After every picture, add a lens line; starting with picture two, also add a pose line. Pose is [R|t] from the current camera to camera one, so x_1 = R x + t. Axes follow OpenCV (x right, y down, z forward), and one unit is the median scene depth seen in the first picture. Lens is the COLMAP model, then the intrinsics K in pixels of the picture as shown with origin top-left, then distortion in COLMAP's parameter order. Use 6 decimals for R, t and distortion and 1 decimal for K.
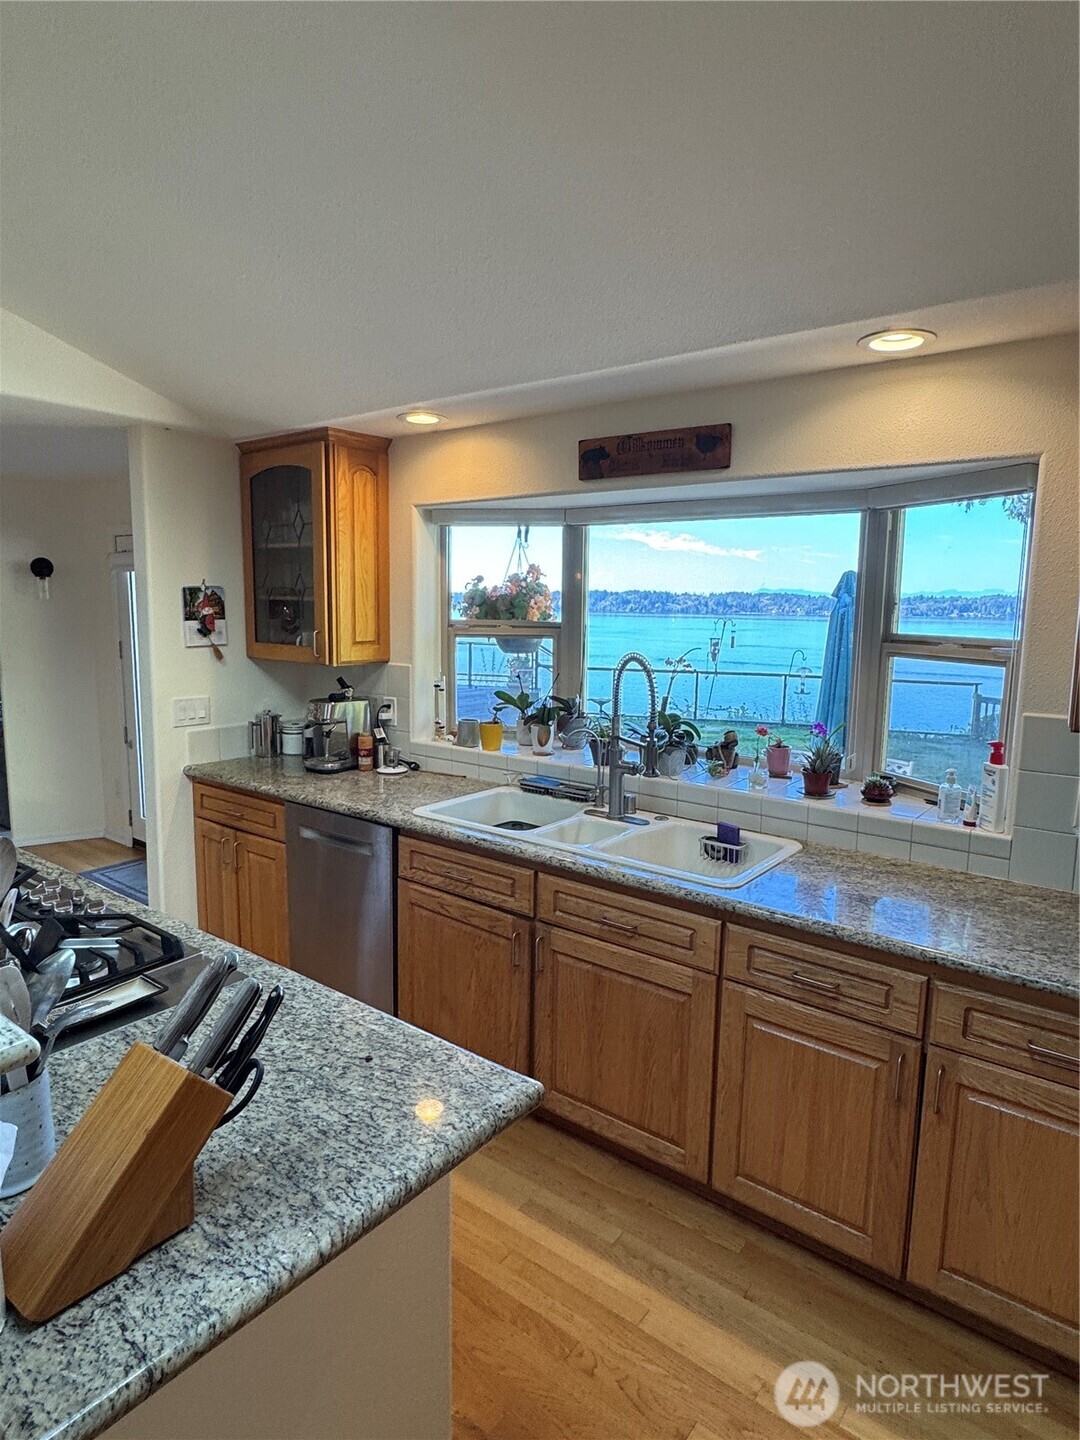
lens RADIAL K [[835.7, 0, 540.0], [0, 835.7, 720.0], [0, 0, 1]] dist [-0.000935, -0.000877]
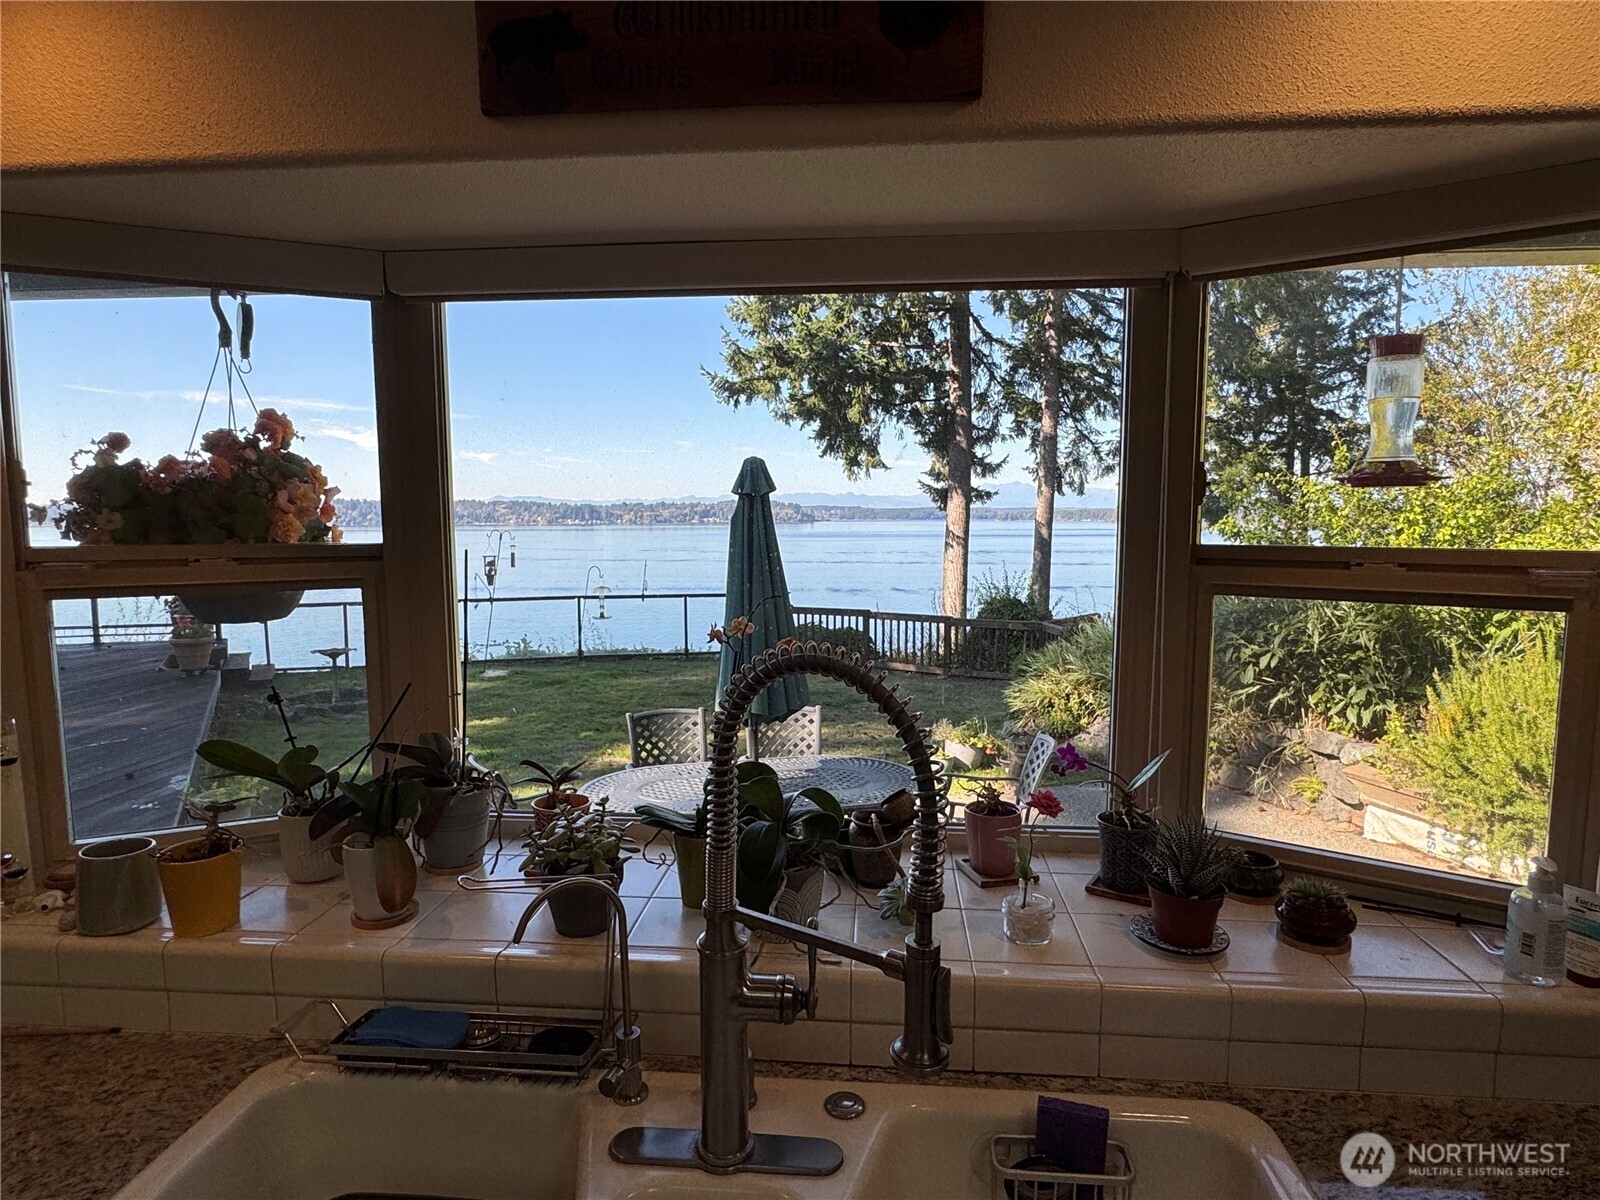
lens RADIAL K [[928.6, 0, 800.0], [0, 928.6, 600.0], [0, 0, 1]] dist [-0.000935, -0.000877]
pose [[0.841285, -0.067868, 0.536315, -0.041702], [0.091591, 0.995640, -0.017679, -0.058484], [-0.532777, 0.063994, 0.843833, 0.473722]]
